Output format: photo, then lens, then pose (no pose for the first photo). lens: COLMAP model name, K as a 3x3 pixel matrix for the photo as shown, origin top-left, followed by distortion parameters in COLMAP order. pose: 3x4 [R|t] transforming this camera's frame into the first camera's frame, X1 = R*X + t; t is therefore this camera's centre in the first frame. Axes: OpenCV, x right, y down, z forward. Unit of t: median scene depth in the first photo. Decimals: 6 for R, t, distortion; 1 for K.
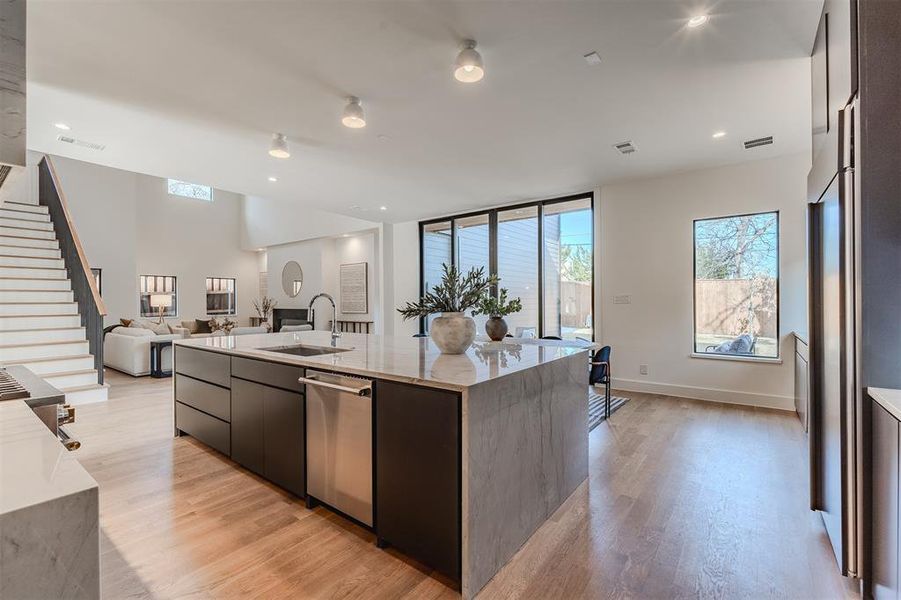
lens RADIAL K [[398.0, 0, 441.6], [0, 398.0, 299.8], [0, 0, 1]] dist [0.000988, -0.000040]
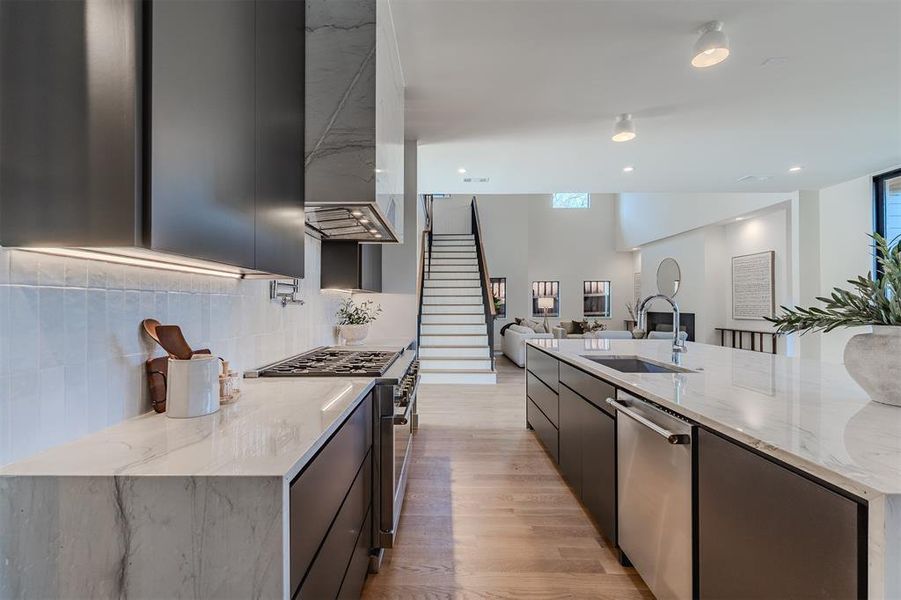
lens RADIAL K [[398.0, 0, 446.8], [0, 398.0, 301.7], [0, 0, 1]] dist [0.000988, -0.000040]
pose [[0.605109, -0.002006, -0.796140, 0.058522], [0.000874, 0.999998, -0.001855, 0.000229], [0.796143, 0.000427, 0.605109, 0.155416]]
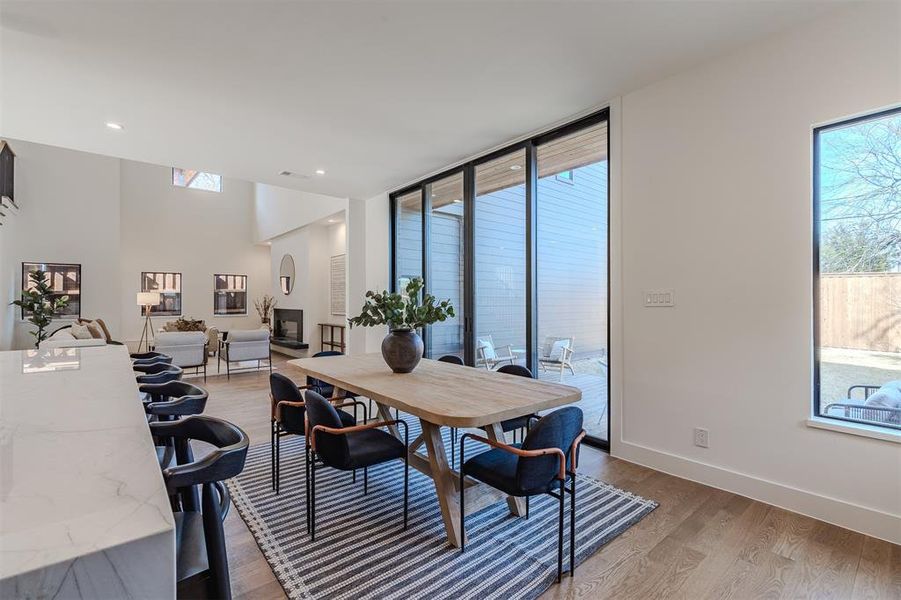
lens RADIAL K [[398.0, 0, 446.3], [0, 398.0, 298.3], [0, 0, 1]] dist [0.000988, -0.000040]
pose [[0.976475, 0.003802, -0.215595, 0.364075], [-0.004580, 0.999985, -0.003106, 0.000691], [0.215580, 0.004020, 0.976478, 0.526119]]
